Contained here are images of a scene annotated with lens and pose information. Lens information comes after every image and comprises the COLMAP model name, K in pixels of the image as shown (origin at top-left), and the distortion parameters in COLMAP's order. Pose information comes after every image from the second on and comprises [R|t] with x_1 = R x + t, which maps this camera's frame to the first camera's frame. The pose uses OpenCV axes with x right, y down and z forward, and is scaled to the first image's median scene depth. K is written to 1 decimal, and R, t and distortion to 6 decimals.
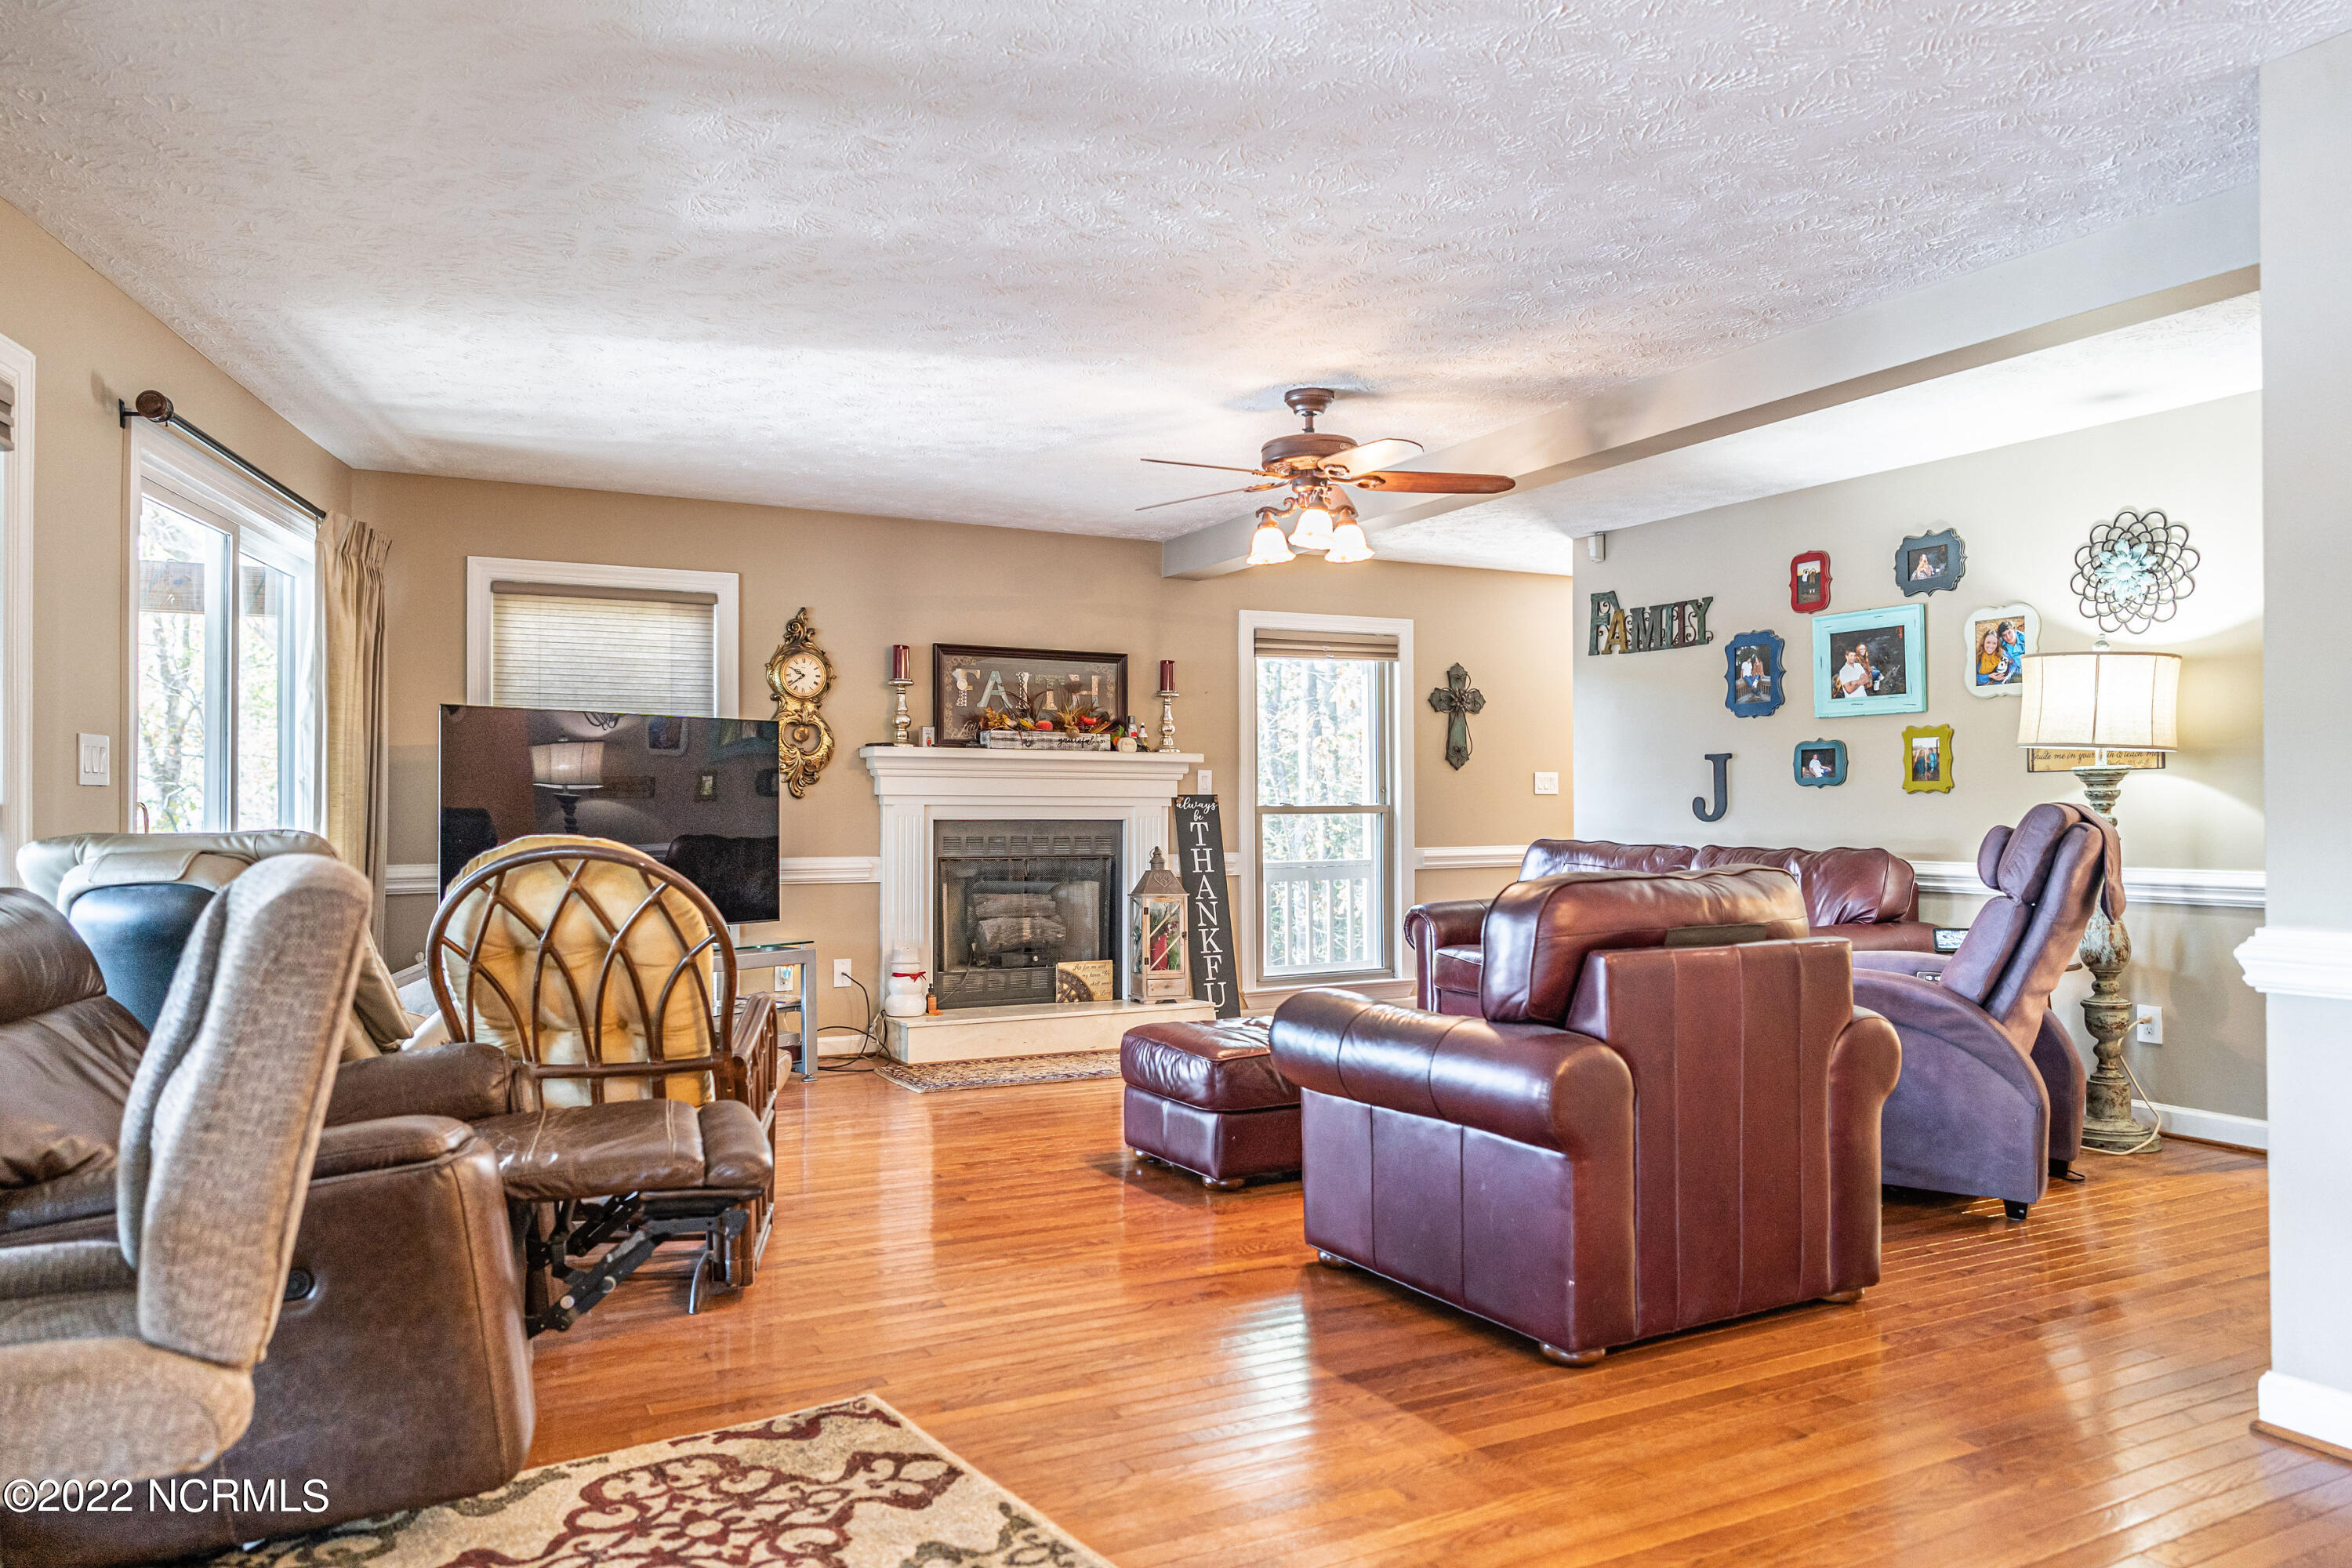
lens RADIAL K [[1578.6, 0, 1162.2], [0, 1578.6, 785.3], [0, 0, 1]] dist [-0.002414, 0.001377]
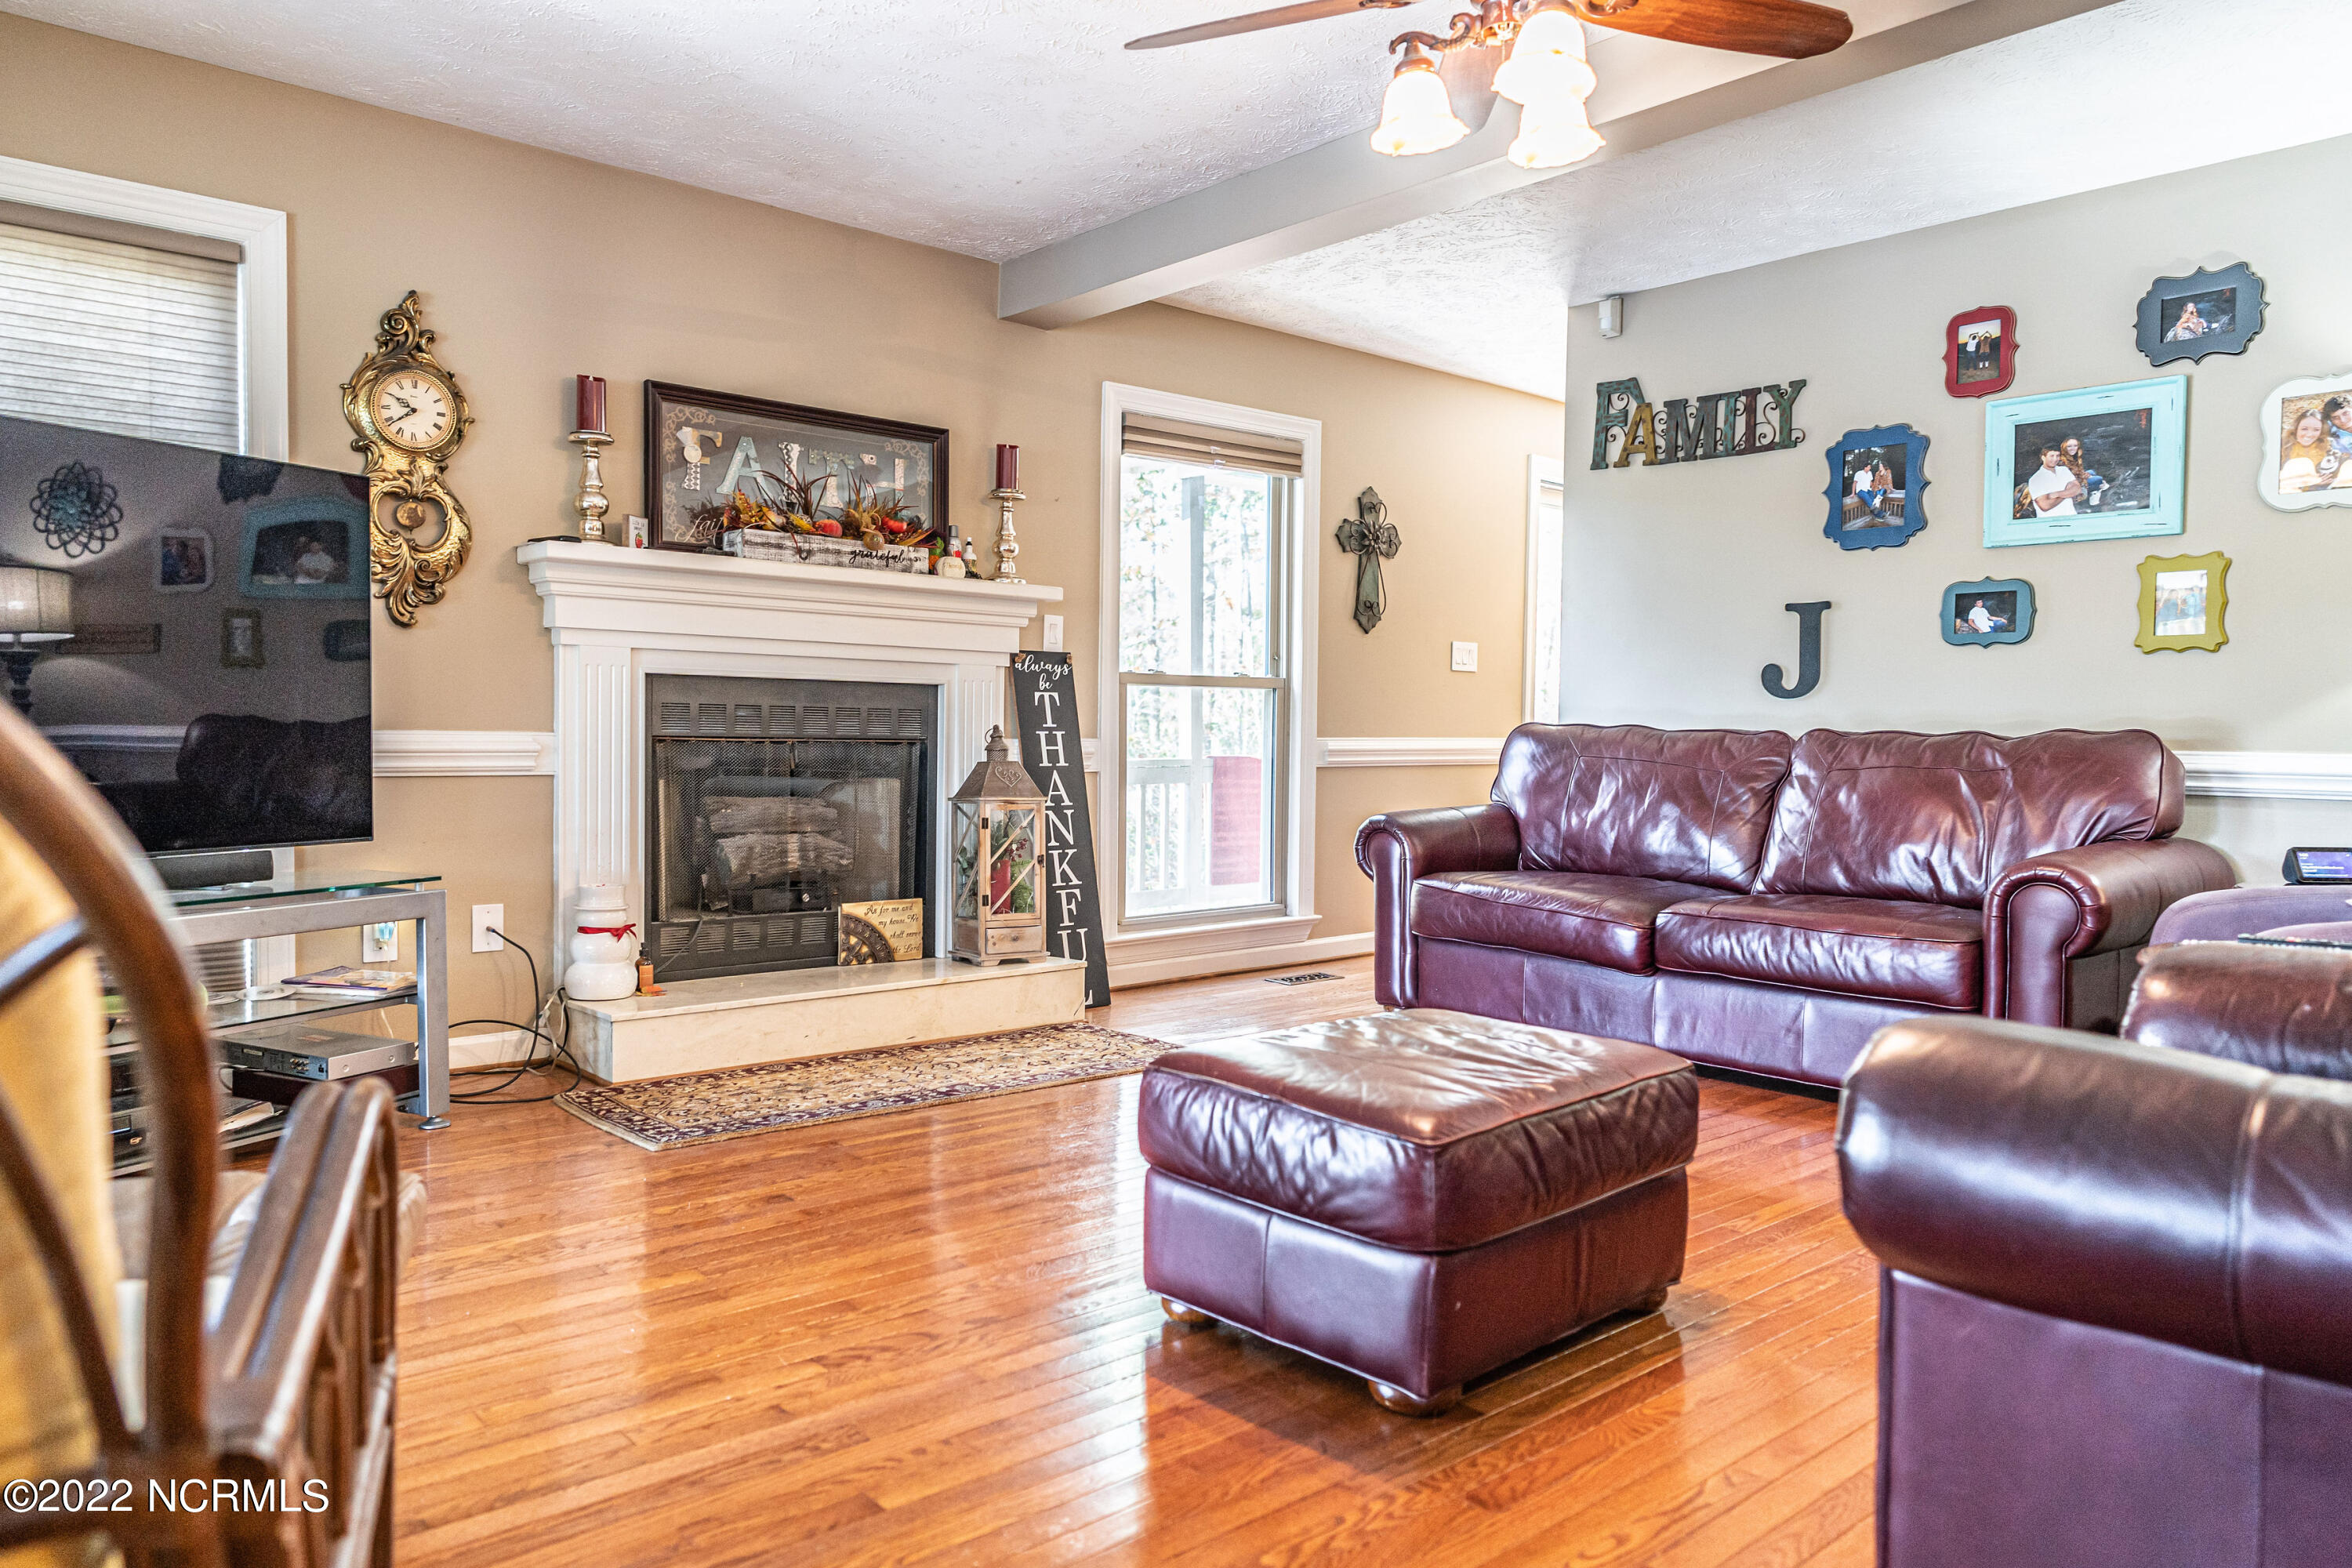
lens RADIAL K [[1578.6, 0, 1162.2], [0, 1578.6, 785.3], [0, 0, 1]] dist [-0.002414, 0.001377]
pose [[0.972355, 0.005728, 0.233437, -0.091551], [-0.017999, 0.998563, 0.050472, 0.030177], [-0.232812, -0.053279, 0.971061, 0.356454]]
